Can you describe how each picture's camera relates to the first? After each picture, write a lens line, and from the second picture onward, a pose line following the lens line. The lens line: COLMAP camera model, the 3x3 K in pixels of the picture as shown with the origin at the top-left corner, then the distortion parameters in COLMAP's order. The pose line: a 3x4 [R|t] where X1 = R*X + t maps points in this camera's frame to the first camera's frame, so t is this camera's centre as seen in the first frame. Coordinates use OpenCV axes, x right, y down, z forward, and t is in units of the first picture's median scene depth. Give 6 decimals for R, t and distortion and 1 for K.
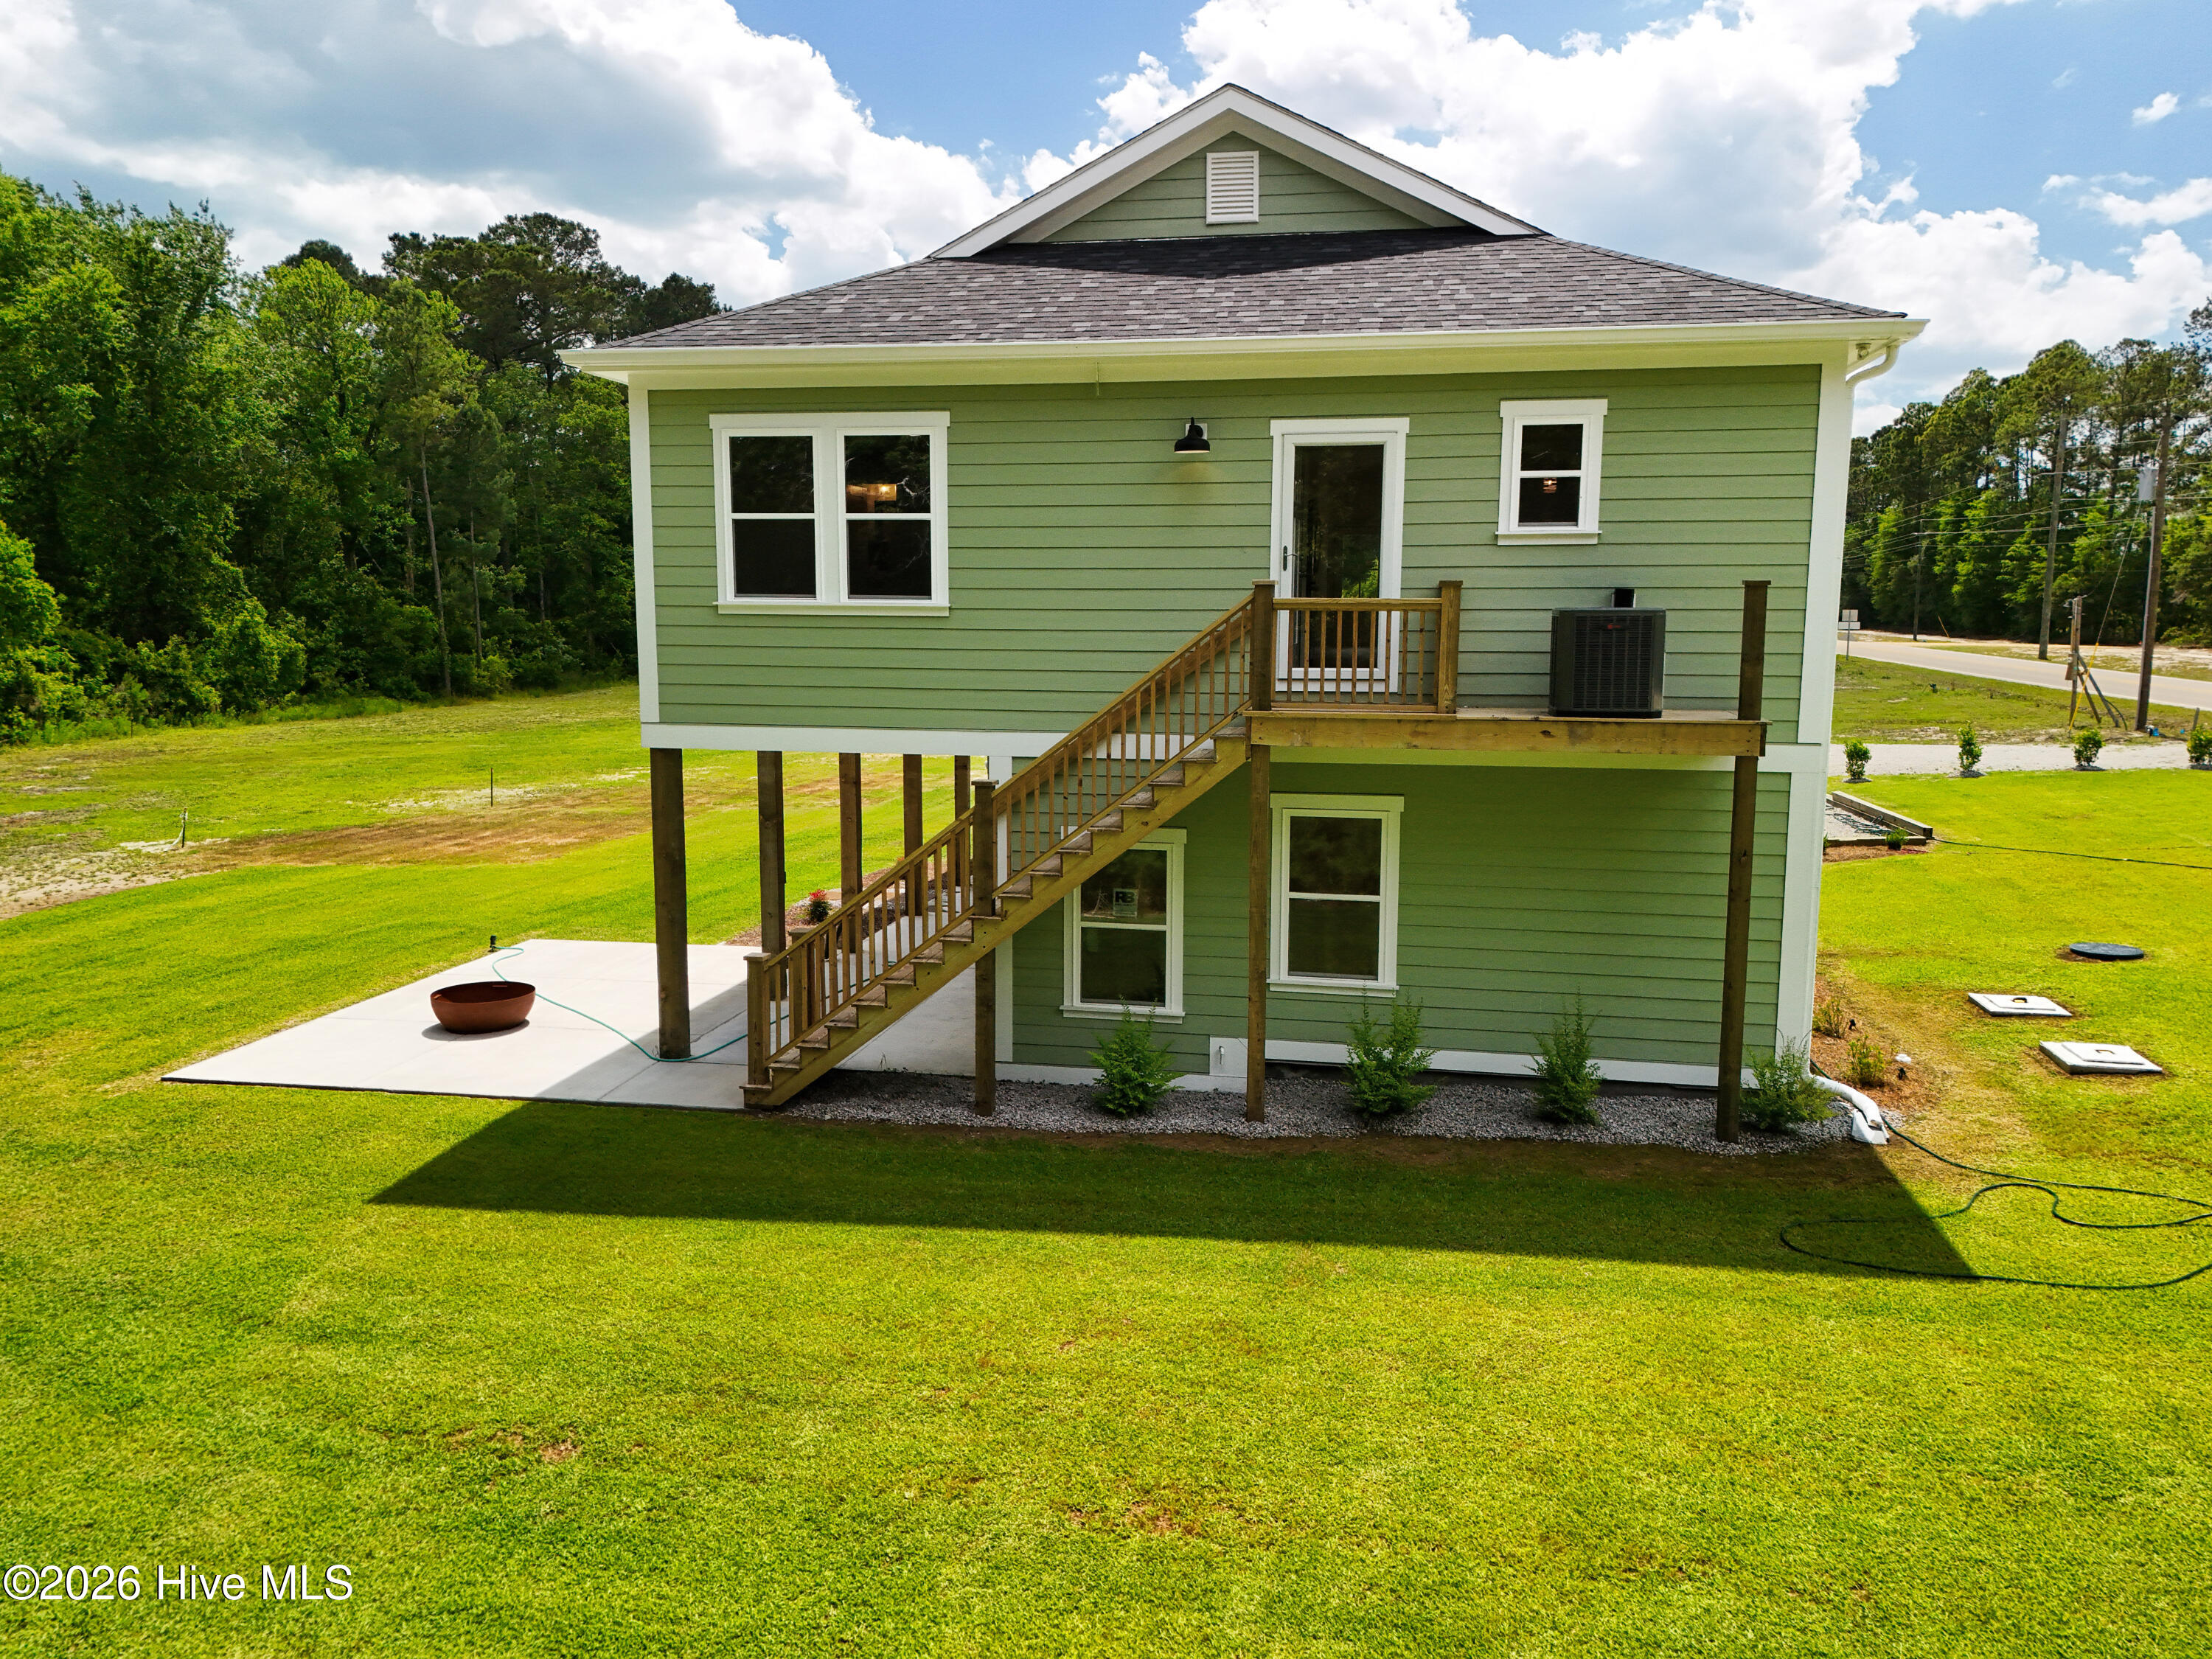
lens RADIAL K [[1622.1, 0, 1140.3], [0, 1622.1, 829.1], [0, 0, 1]] dist [0.096646, -0.087861]
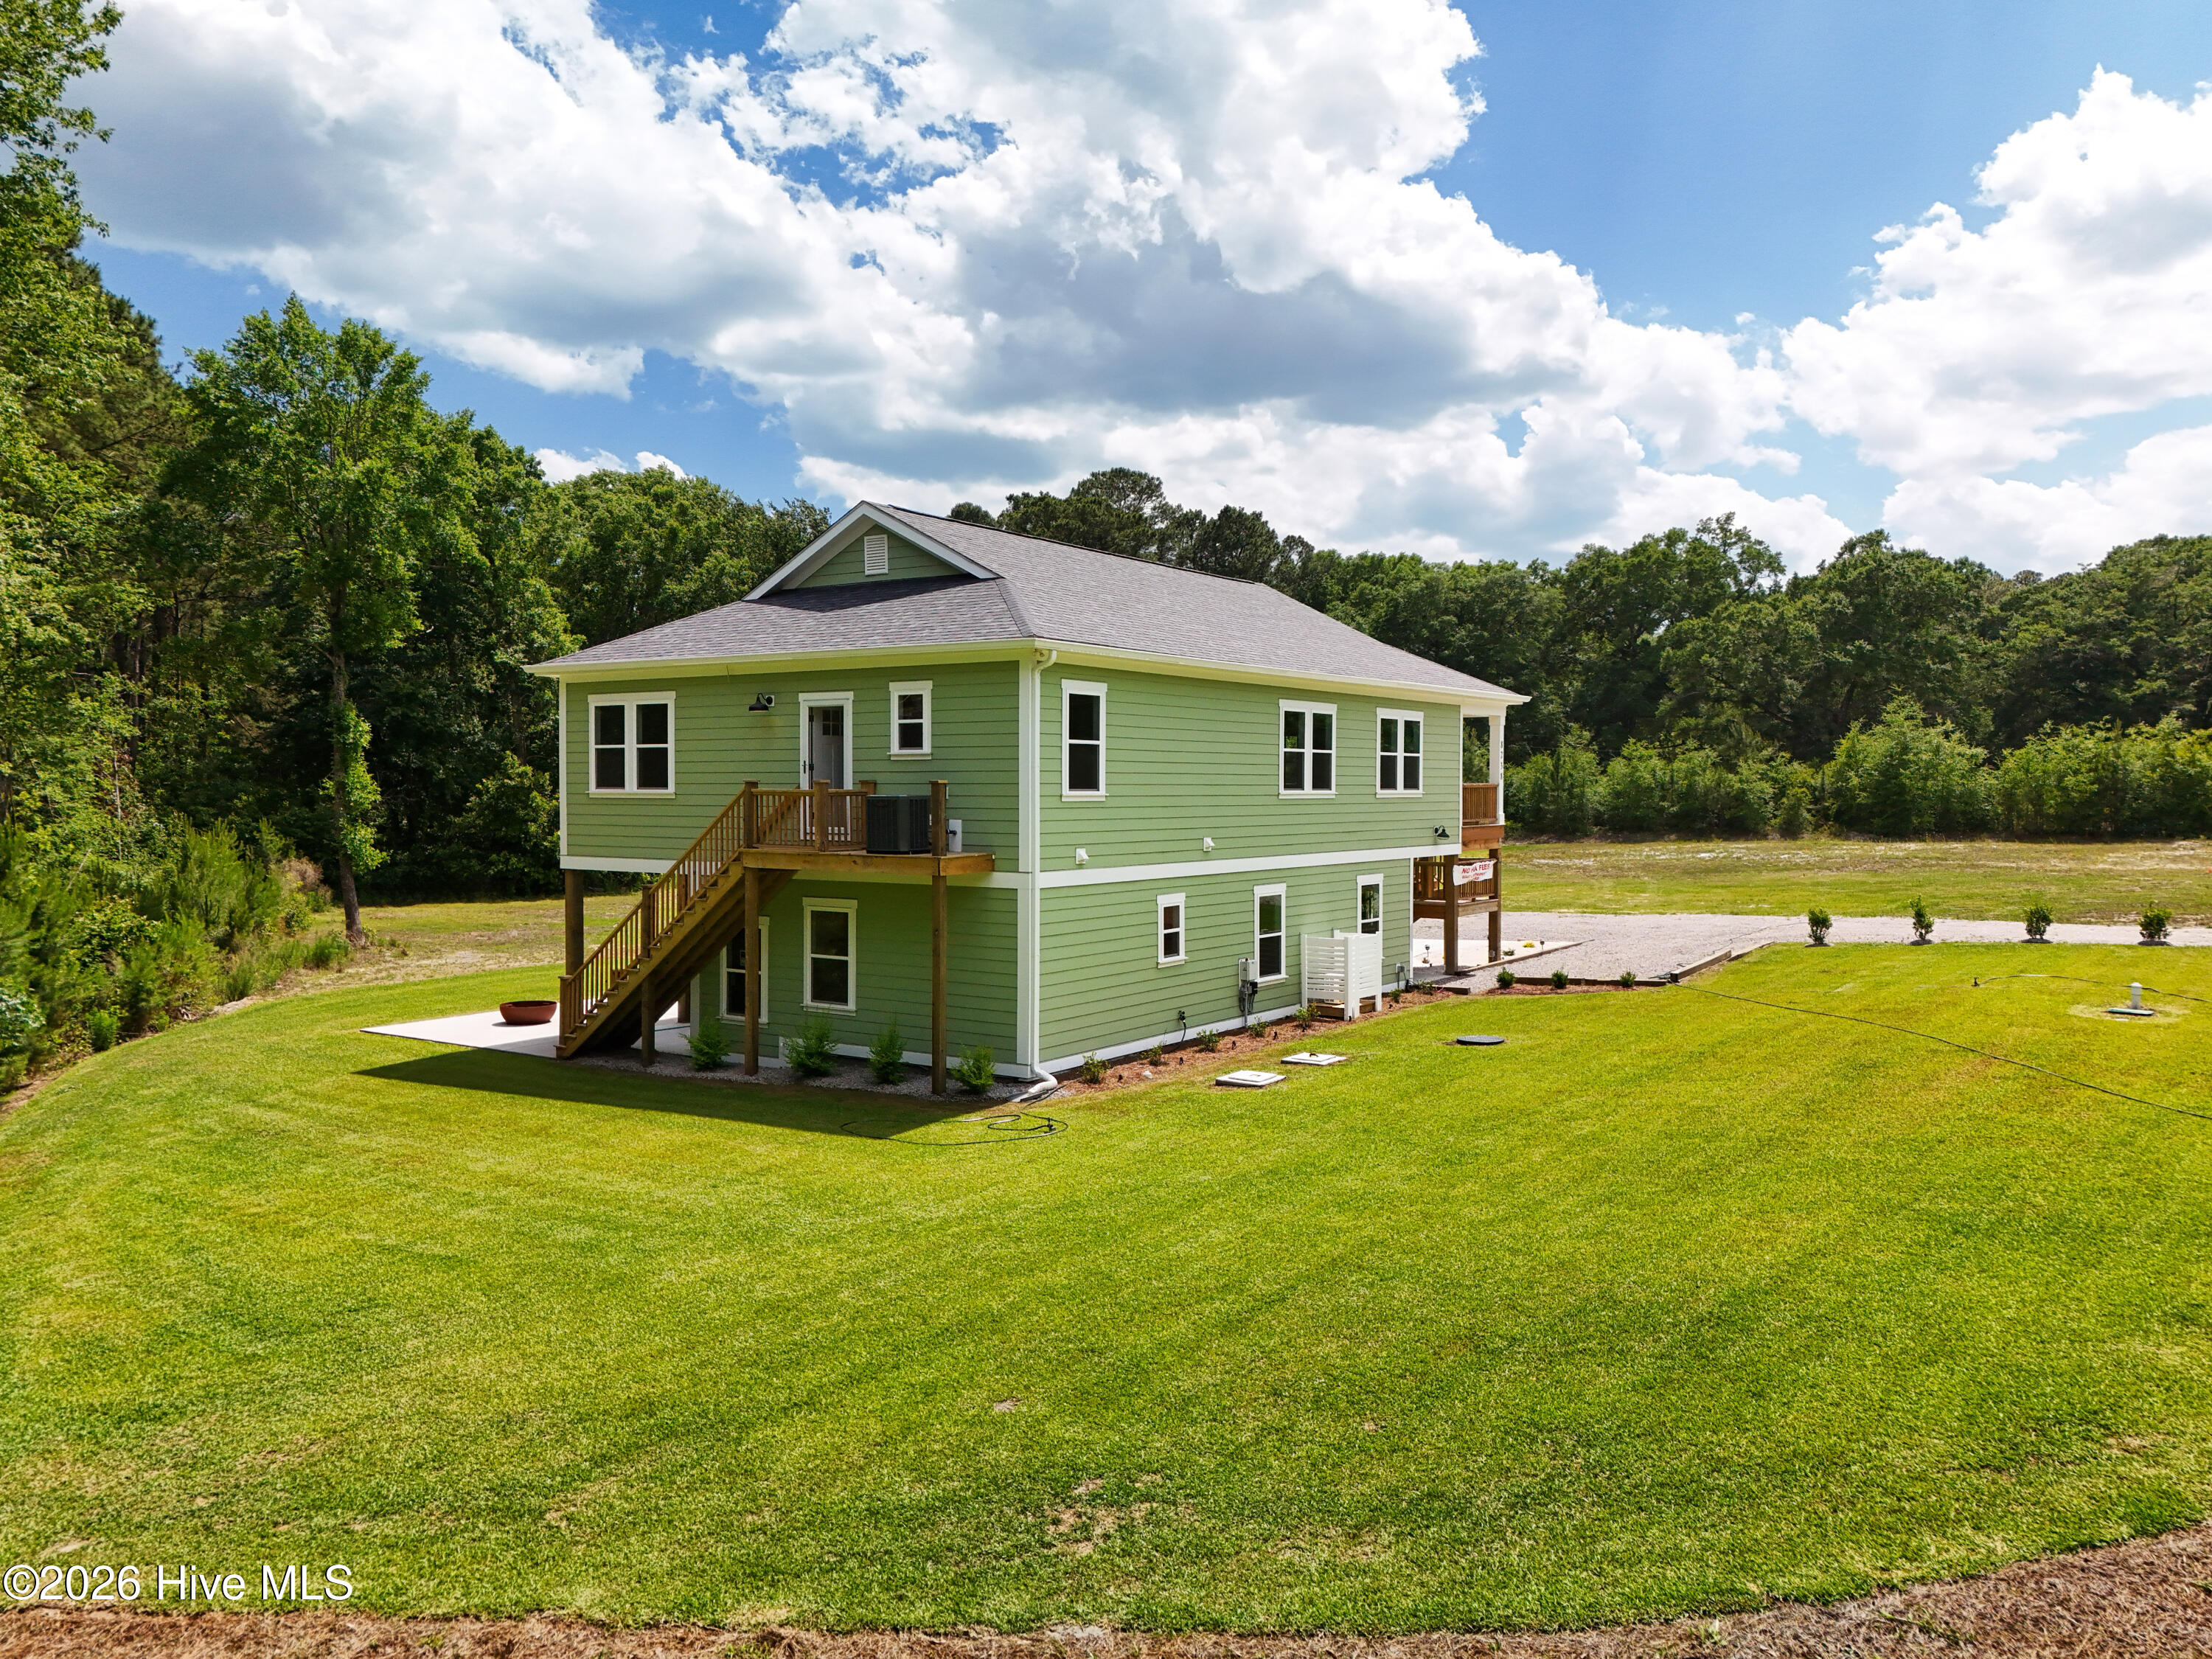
lens RADIAL K [[1622.1, 0, 1140.3], [0, 1622.1, 829.1], [0, 0, 1]] dist [0.096646, -0.087861]
pose [[0.920139, 0.006665, -0.391536, 1.080954], [-0.049389, 0.993846, -0.099152, 0.060585], [0.388465, 0.110571, 0.914805, -0.481246]]
